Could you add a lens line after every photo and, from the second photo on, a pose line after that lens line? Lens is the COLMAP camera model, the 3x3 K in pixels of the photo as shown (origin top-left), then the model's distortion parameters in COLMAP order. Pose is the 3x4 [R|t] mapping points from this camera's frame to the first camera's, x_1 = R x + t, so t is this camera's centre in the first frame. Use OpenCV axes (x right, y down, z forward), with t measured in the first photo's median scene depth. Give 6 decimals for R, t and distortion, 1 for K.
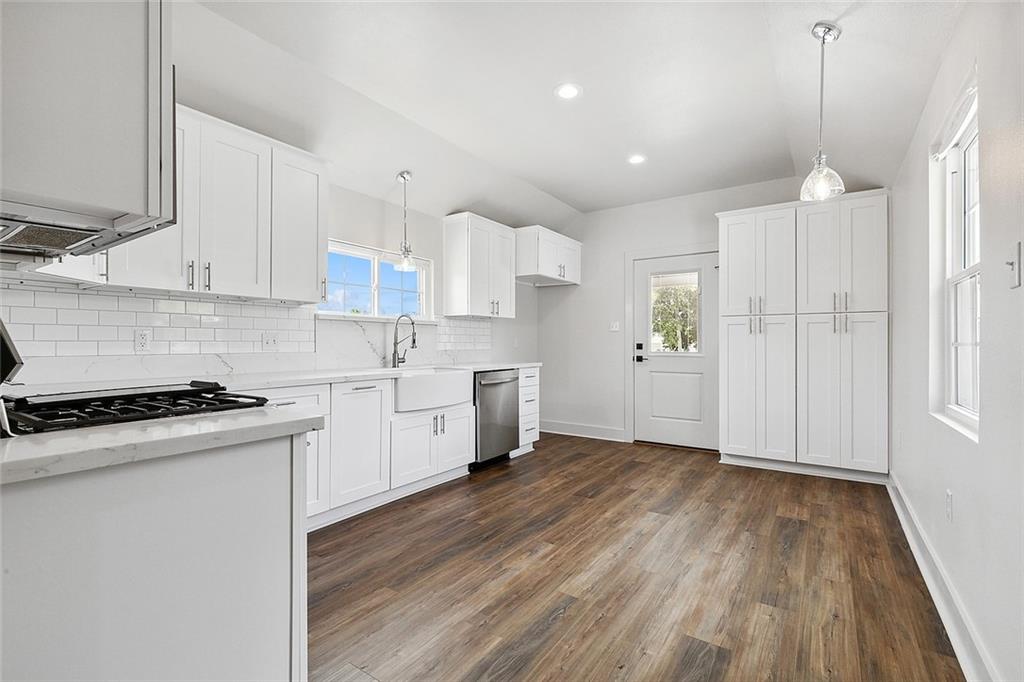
lens RADIAL K [[472.9, 0, 523.5], [0, 472.9, 337.3], [0, 0, 1]] dist [0.013609, -0.000065]
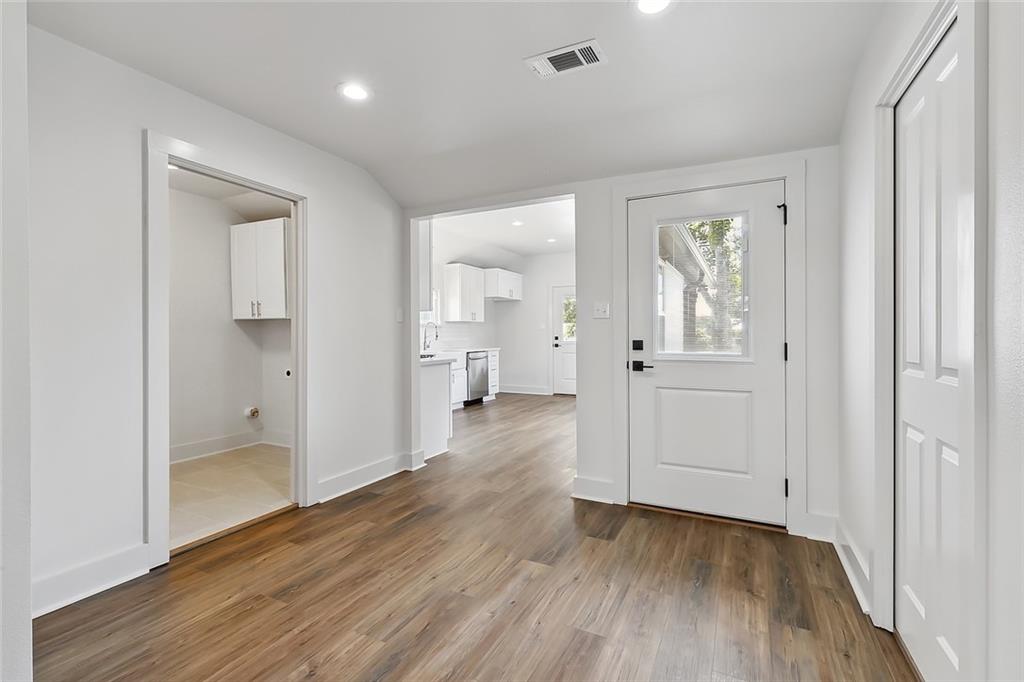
lens RADIAL K [[472.9, 0, 523.5], [0, 472.9, 337.3], [0, 0, 1]] dist [0.013609, -0.000065]
pose [[0.990664, -0.003127, 0.136291, -0.118114], [0.000257, 0.999778, 0.021066, -0.022482], [-0.136327, -0.020834, 0.990445, -0.766429]]
